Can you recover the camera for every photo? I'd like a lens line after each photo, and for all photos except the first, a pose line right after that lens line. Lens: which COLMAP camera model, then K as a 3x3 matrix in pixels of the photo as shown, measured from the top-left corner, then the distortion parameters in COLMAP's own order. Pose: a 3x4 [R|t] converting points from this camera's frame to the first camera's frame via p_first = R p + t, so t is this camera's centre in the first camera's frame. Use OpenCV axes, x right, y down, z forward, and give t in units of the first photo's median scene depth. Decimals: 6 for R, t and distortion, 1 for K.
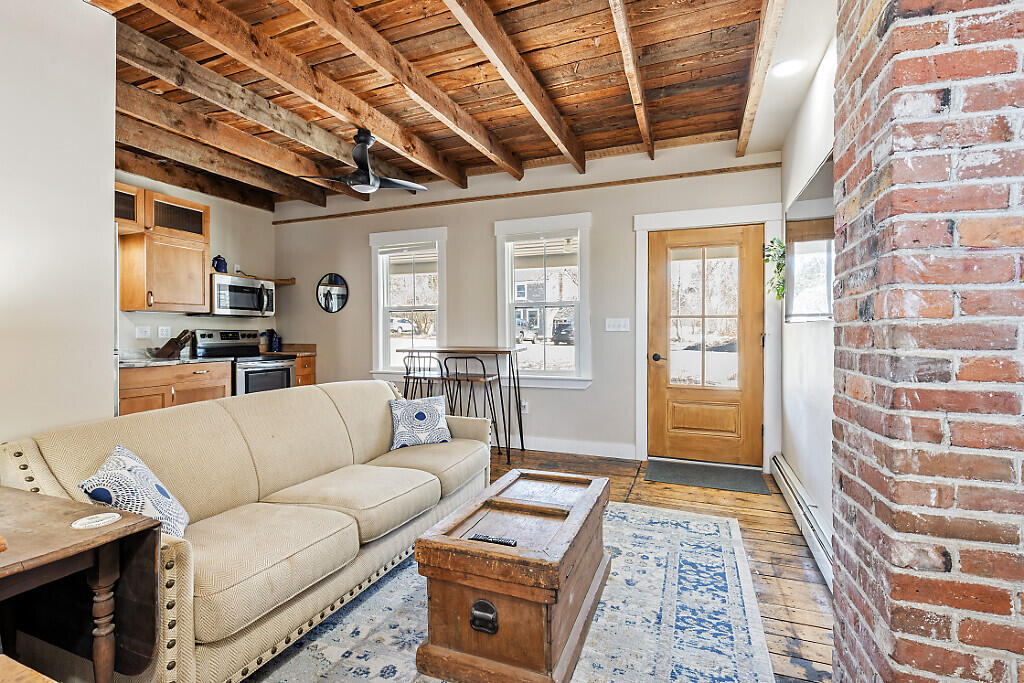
lens RADIAL K [[467.8, 0, 500.2], [0, 467.8, 337.9], [0, 0, 1]] dist [0.004369, -0.001113]
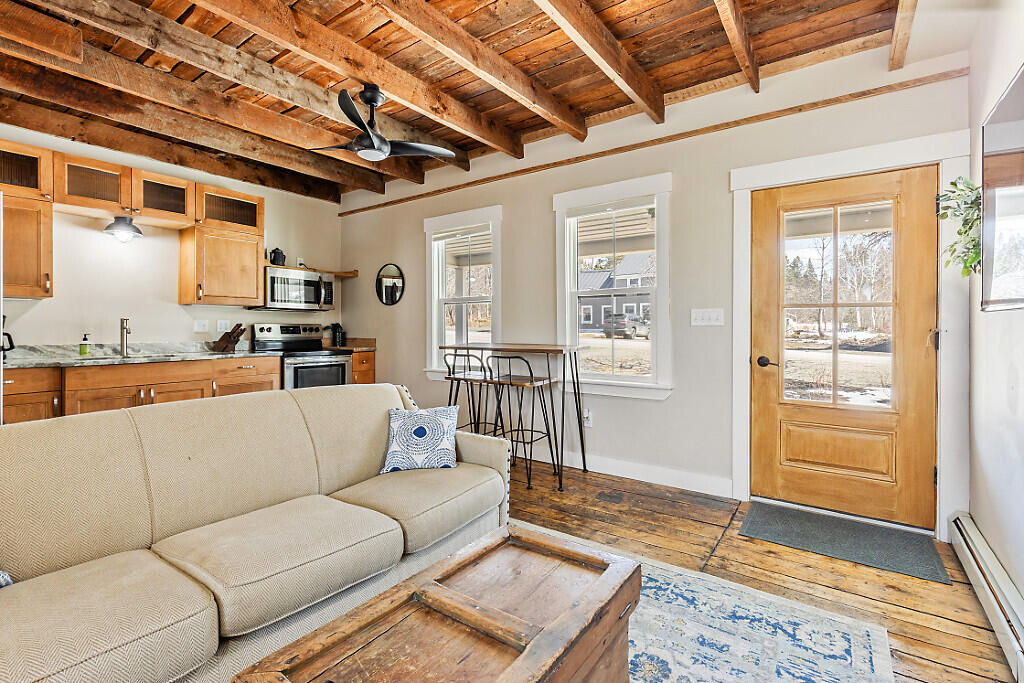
lens RADIAL K [[467.8, 0, 501.8], [0, 467.8, 329.6], [0, 0, 1]] dist [0.004369, -0.001113]
pose [[0.972040, 0.003840, -0.234784, 0.122073], [-0.005521, 0.999964, -0.006503, -0.001336], [0.234751, 0.007617, 0.972026, 0.215105]]
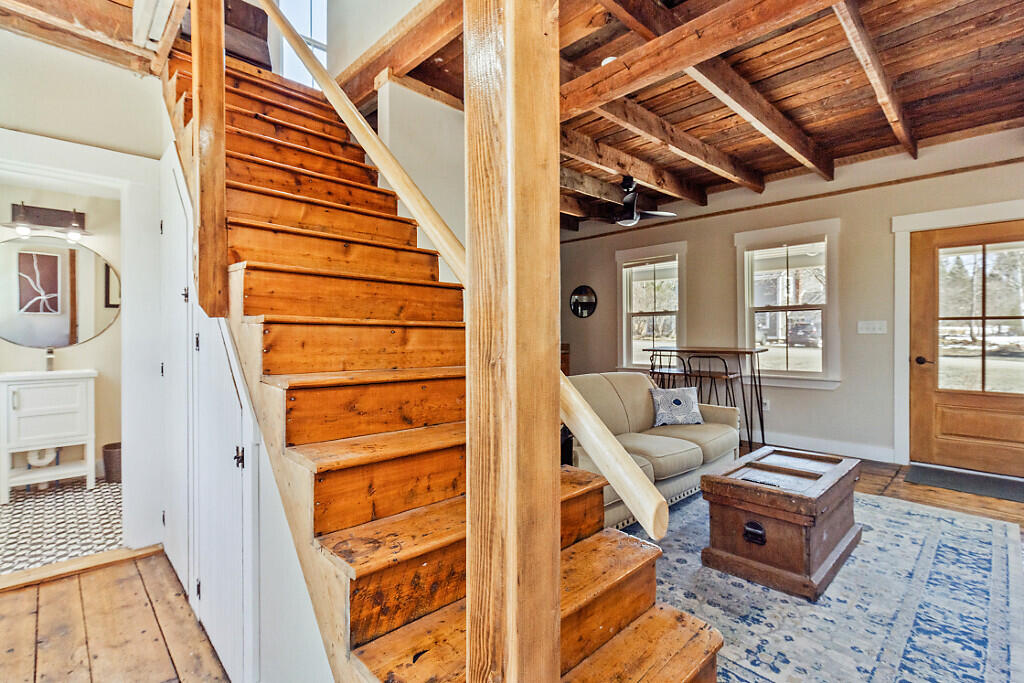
lens RADIAL K [[467.8, 0, 512.3], [0, 467.8, 336.1], [0, 0, 1]] dist [0.004369, -0.001113]
pose [[0.915255, 0.001601, -0.402873, -0.057355], [-0.003621, 0.999984, -0.004251, -0.001891], [0.402860, 0.005349, 0.915246, -0.265345]]
